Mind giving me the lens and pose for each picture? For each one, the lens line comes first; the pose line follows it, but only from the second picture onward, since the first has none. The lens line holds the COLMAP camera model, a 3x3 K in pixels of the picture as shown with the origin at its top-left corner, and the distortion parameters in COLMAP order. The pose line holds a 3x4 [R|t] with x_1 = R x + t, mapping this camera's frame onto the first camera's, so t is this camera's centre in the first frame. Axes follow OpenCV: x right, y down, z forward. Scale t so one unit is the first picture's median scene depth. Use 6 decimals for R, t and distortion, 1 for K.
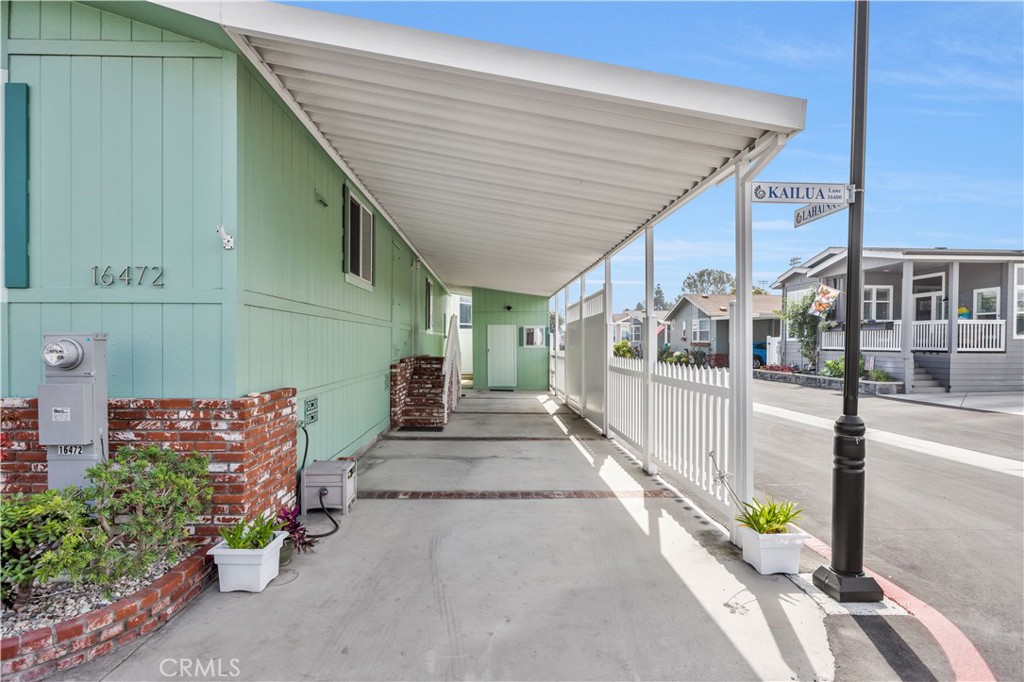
lens RADIAL K [[532.7, 0, 514.4], [0, 532.7, 351.7], [0, 0, 1]] dist [-0.011073, -0.000732]
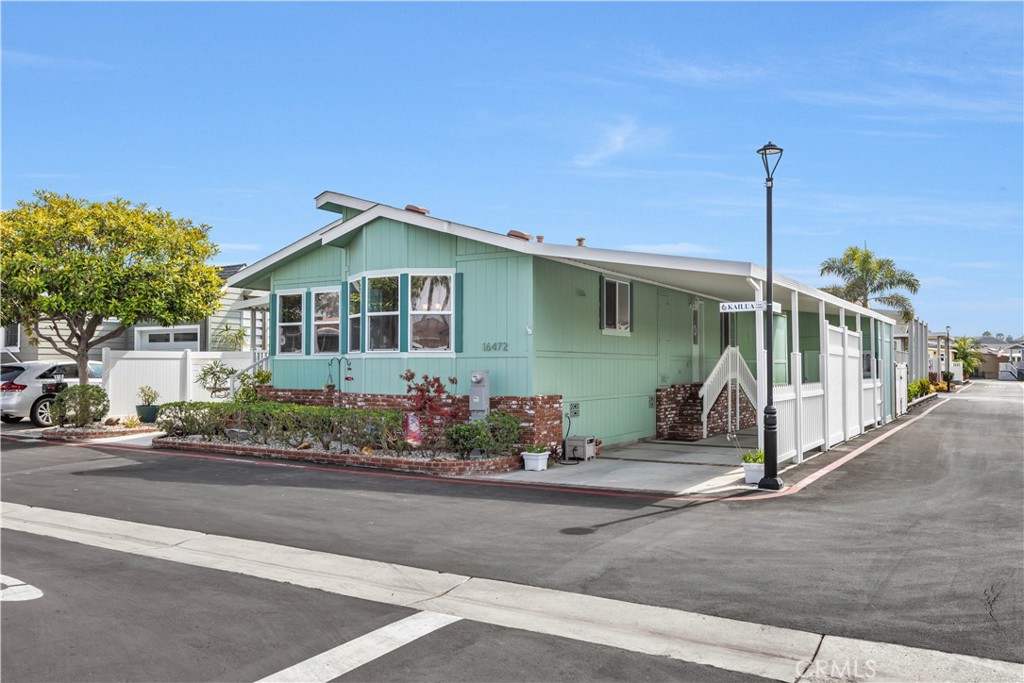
lens RADIAL K [[821.8, 0, 512.9], [0, 821.8, 343.8], [0, 0, 1]] dist [0.000002, -0.000018]
pose [[0.833504, -0.026274, -0.551889, 1.451693], [-0.000315, 0.998846, -0.048029, 0.028350], [0.552514, 0.040207, 0.832534, -2.140894]]
